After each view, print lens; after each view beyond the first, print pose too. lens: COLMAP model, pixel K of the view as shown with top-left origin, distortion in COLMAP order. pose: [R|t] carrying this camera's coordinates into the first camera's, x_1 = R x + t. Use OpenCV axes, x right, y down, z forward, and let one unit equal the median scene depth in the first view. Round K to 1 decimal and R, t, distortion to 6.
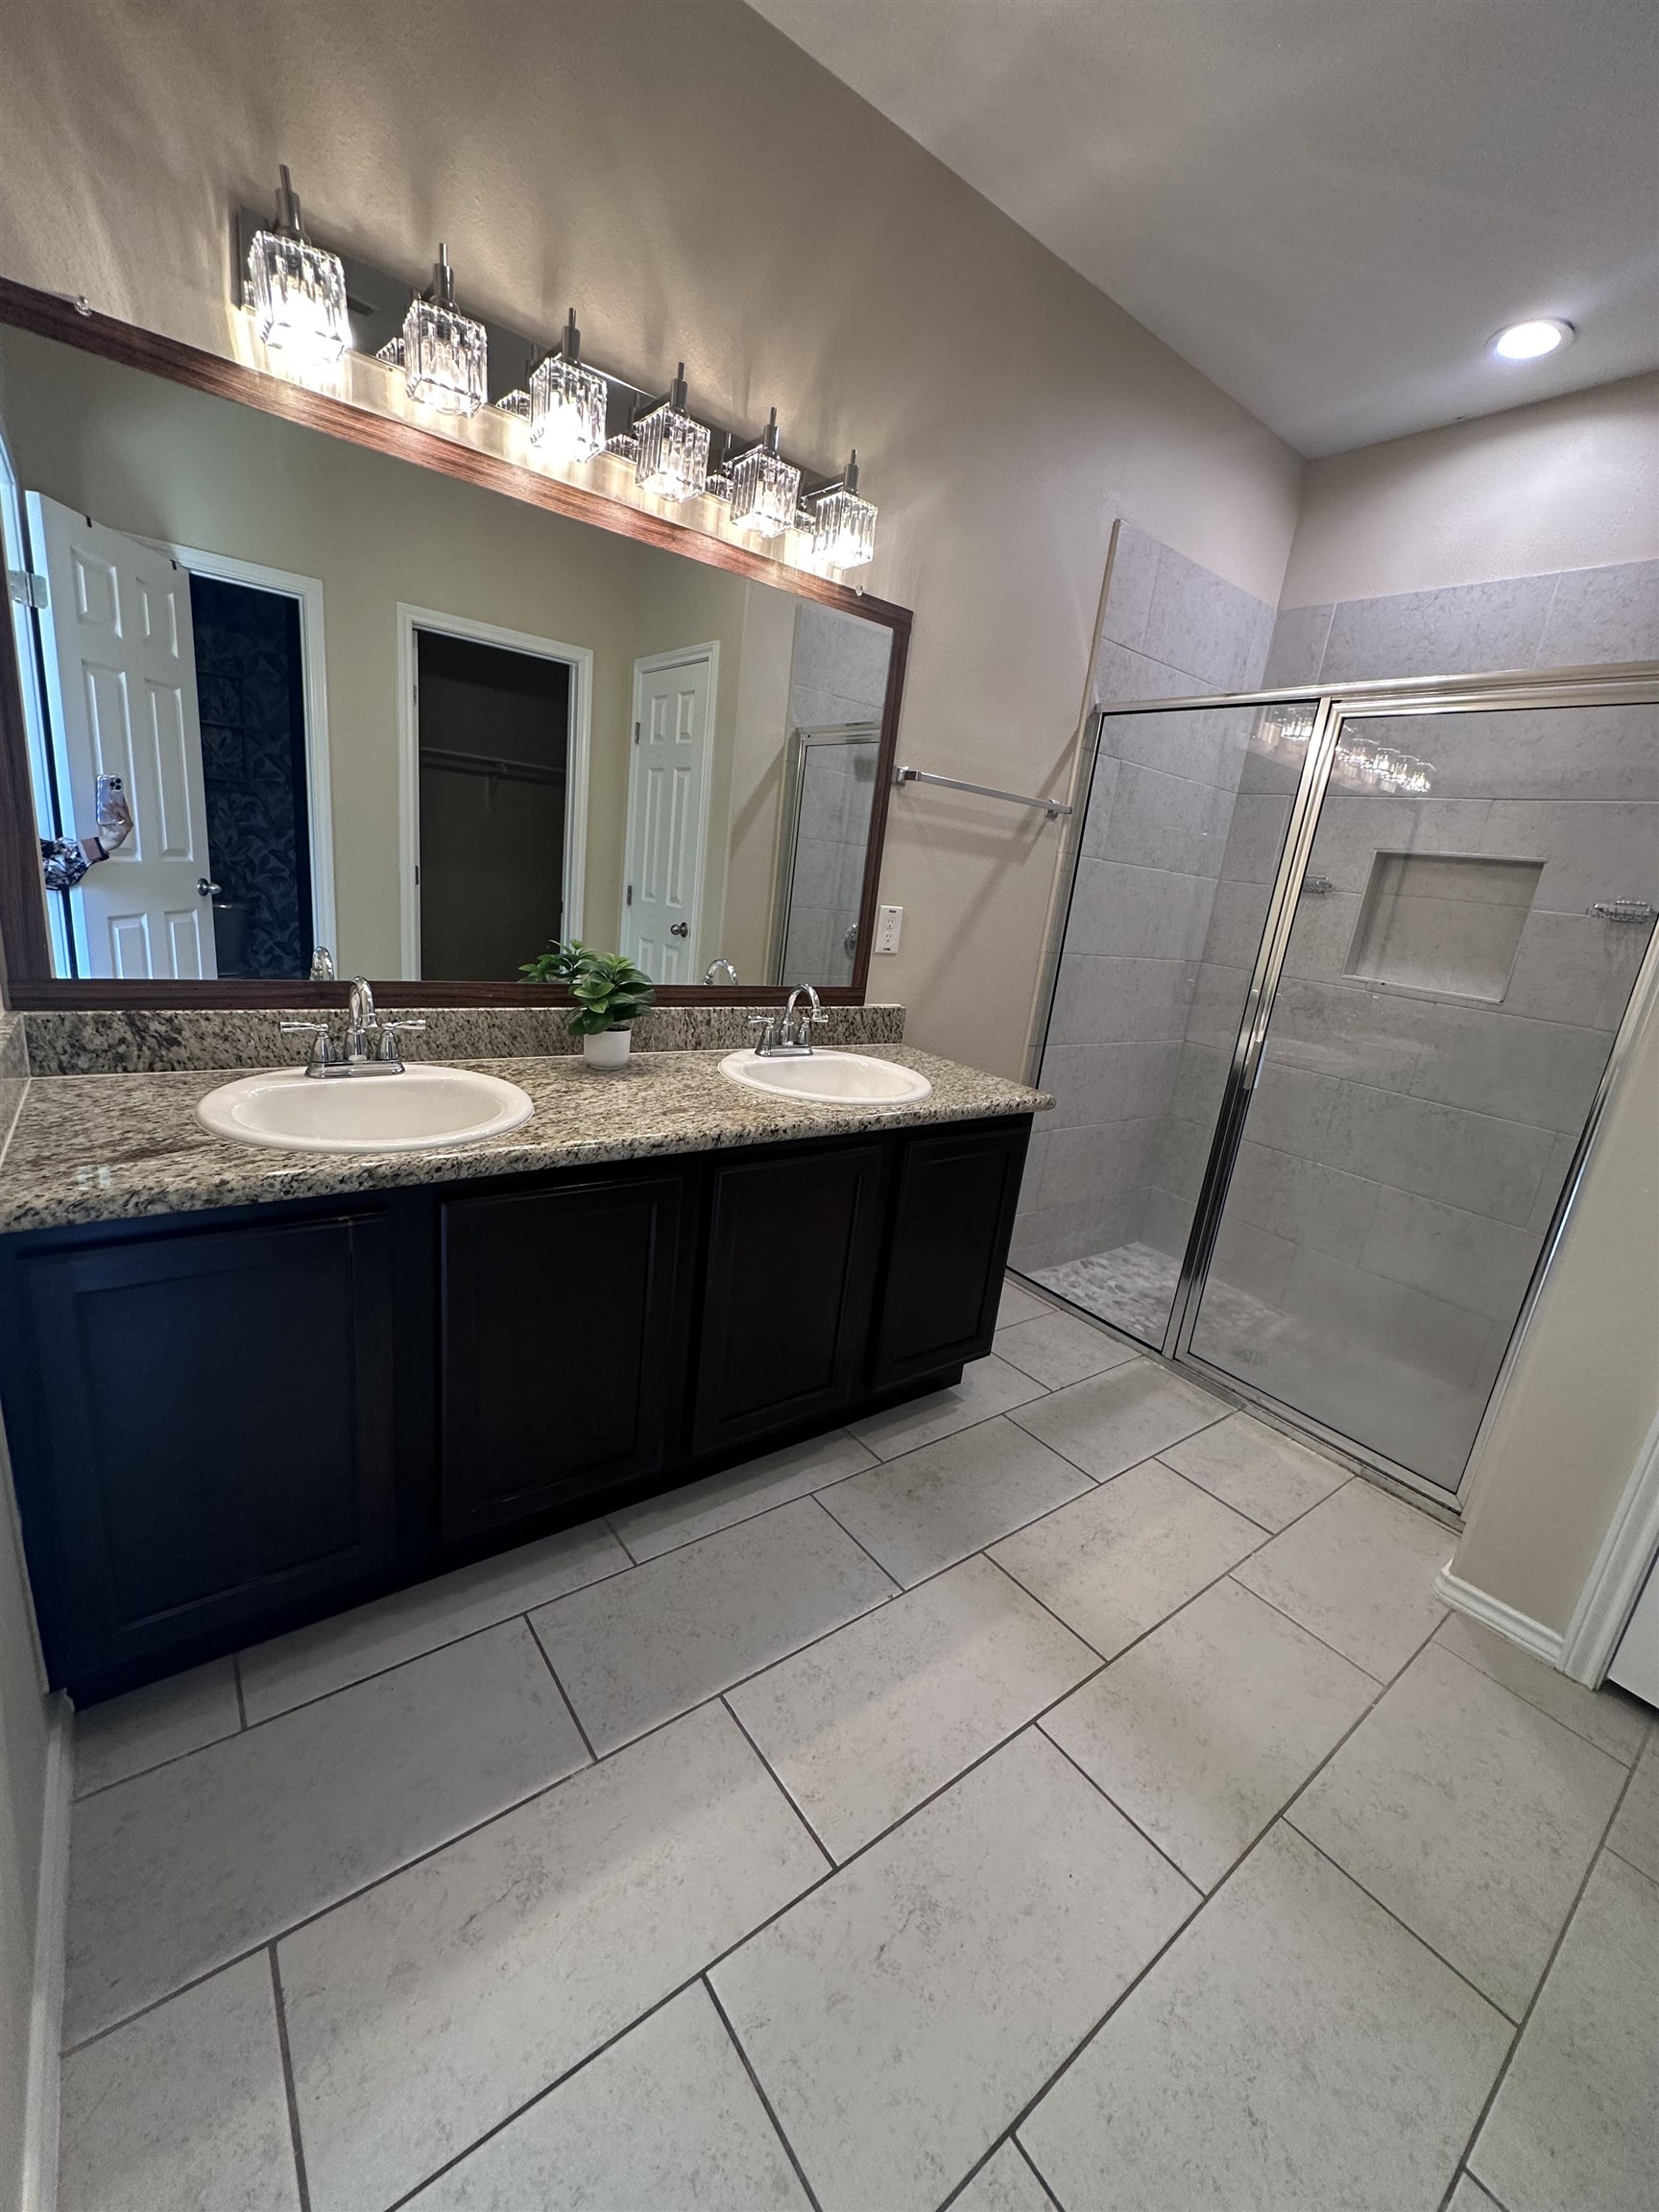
lens RADIAL K [[877.4, 0, 832.8], [0, 877.4, 1109.2], [0, 0, 1]] dist [-0.008348, 0.001404]
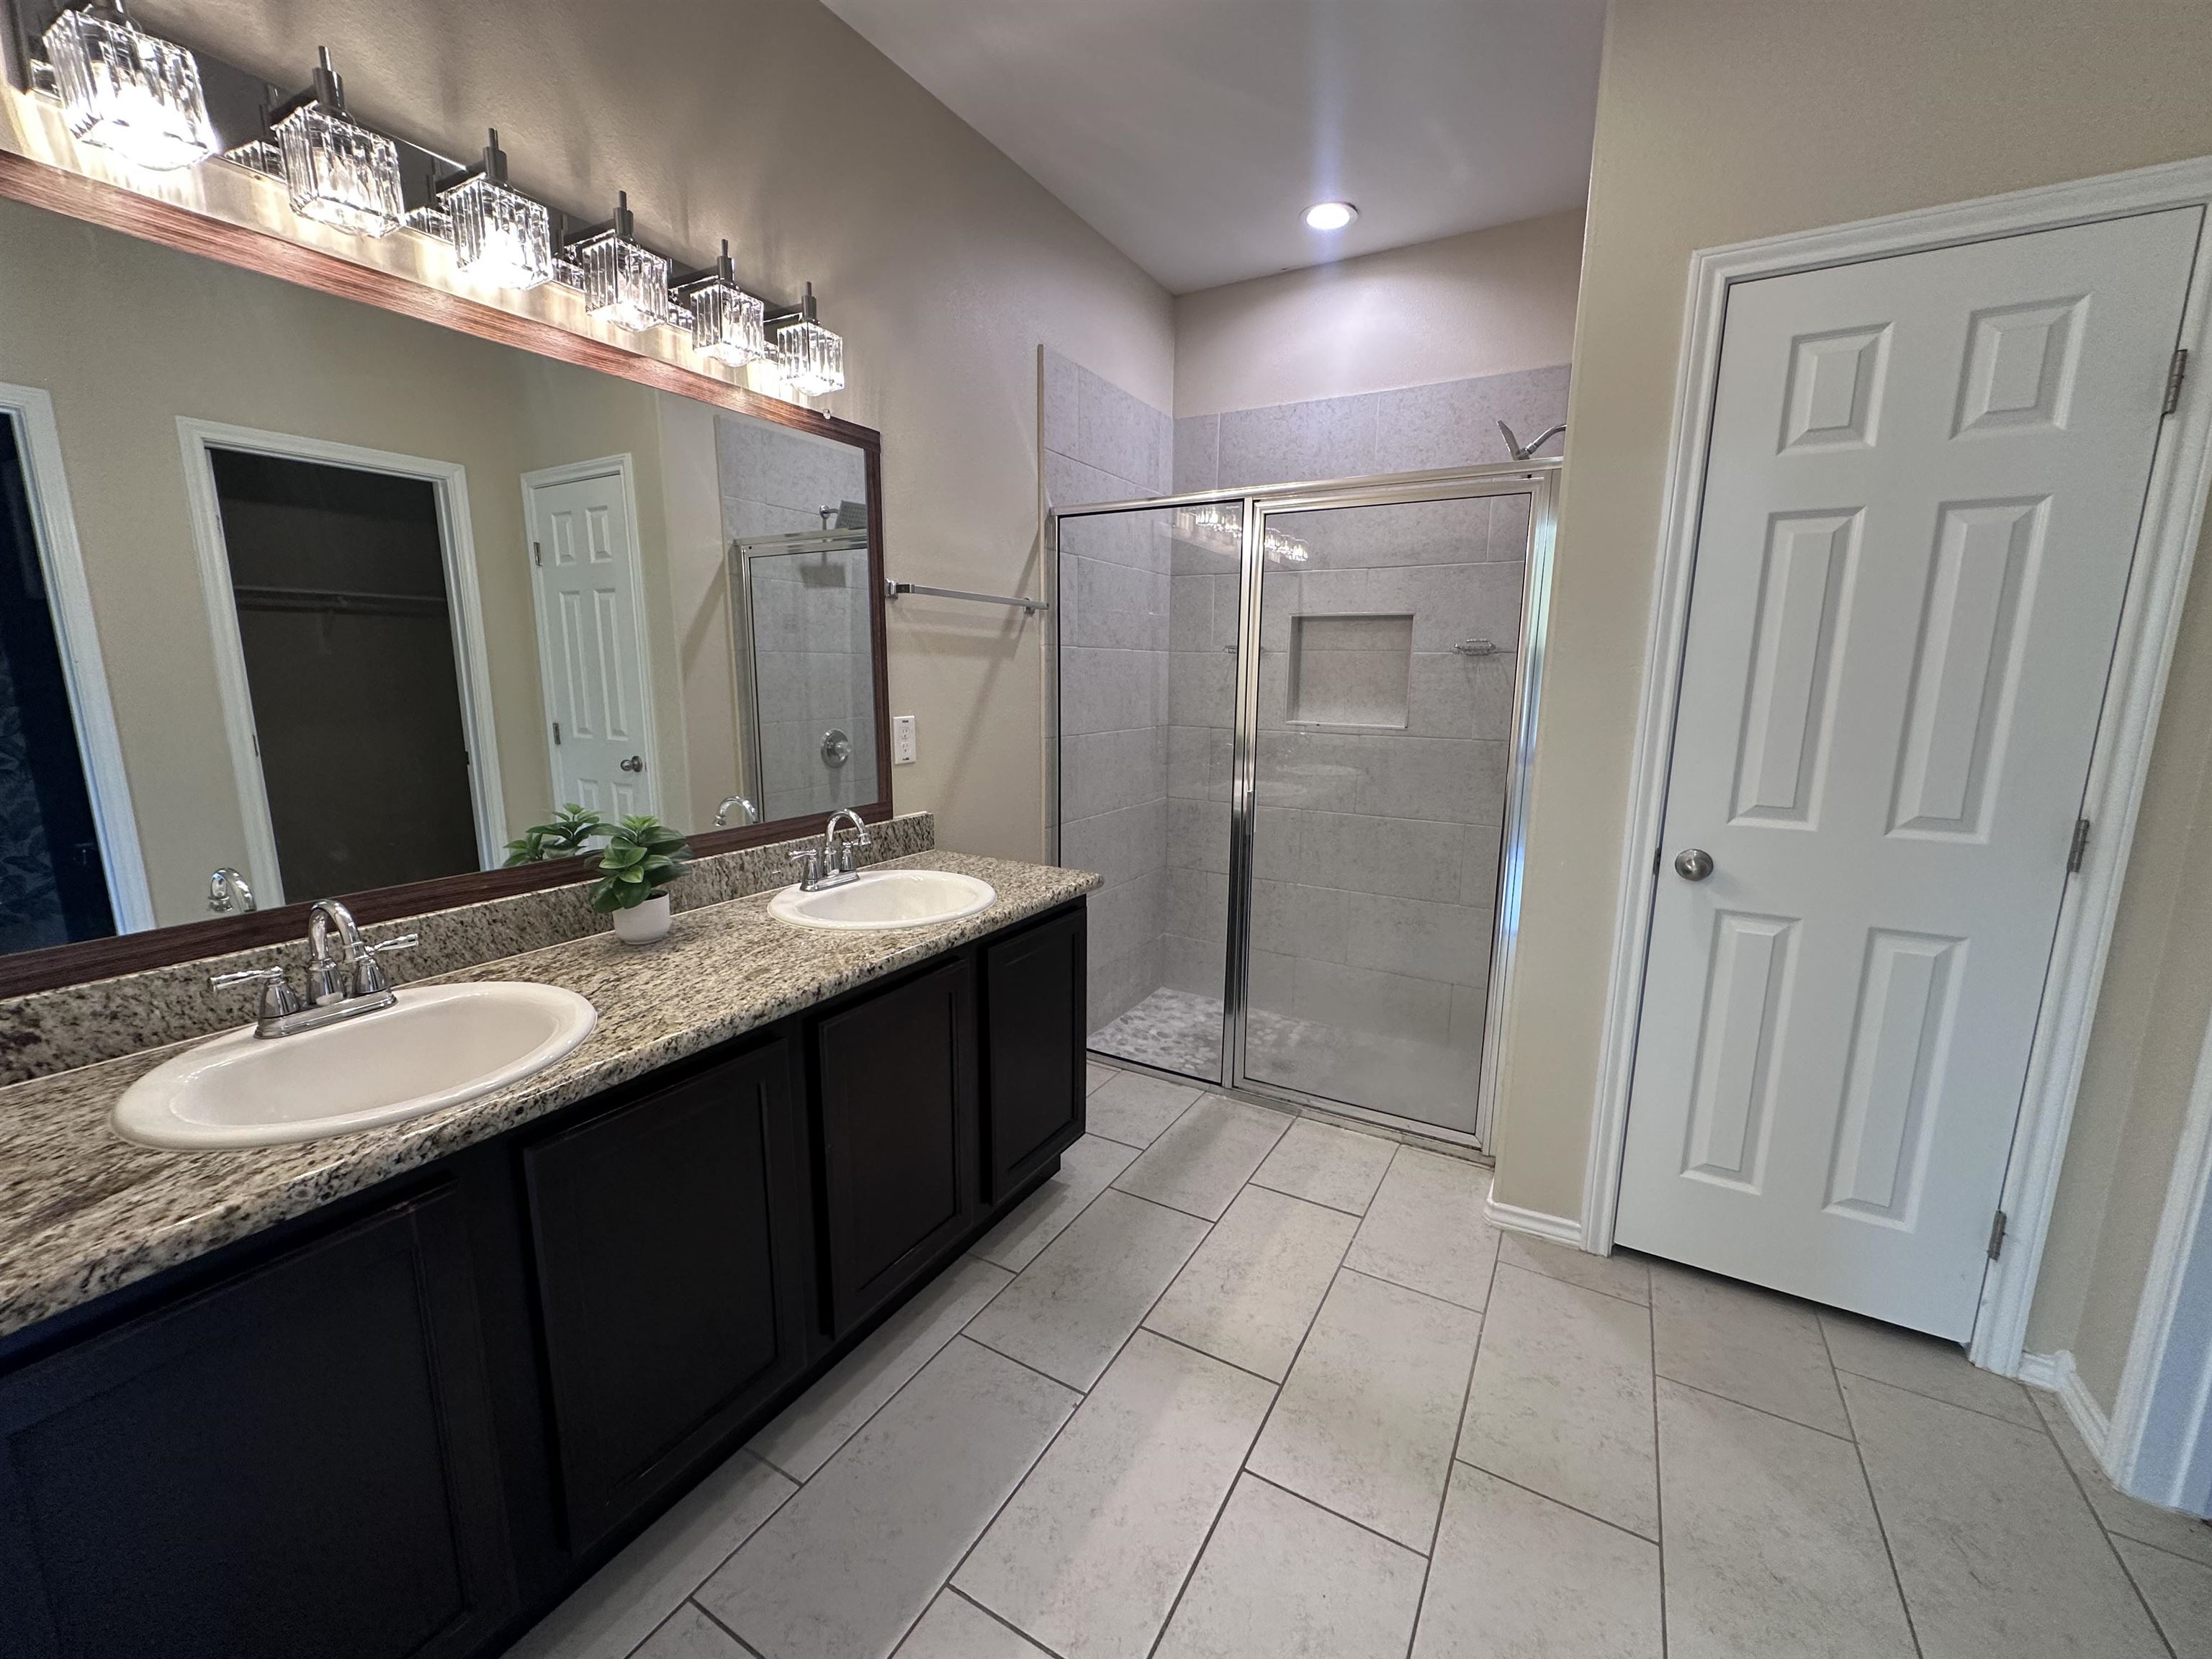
lens RADIAL K [[877.4, 0, 1108.9], [0, 877.4, 831.2], [0, 0, 1]] dist [-0.008348, 0.001404]
pose [[0.919451, -0.172969, 0.353117, -0.111483], [0.194890, 0.980448, -0.027199, -0.037387], [-0.341508, 0.093827, 0.935184, 0.001578]]
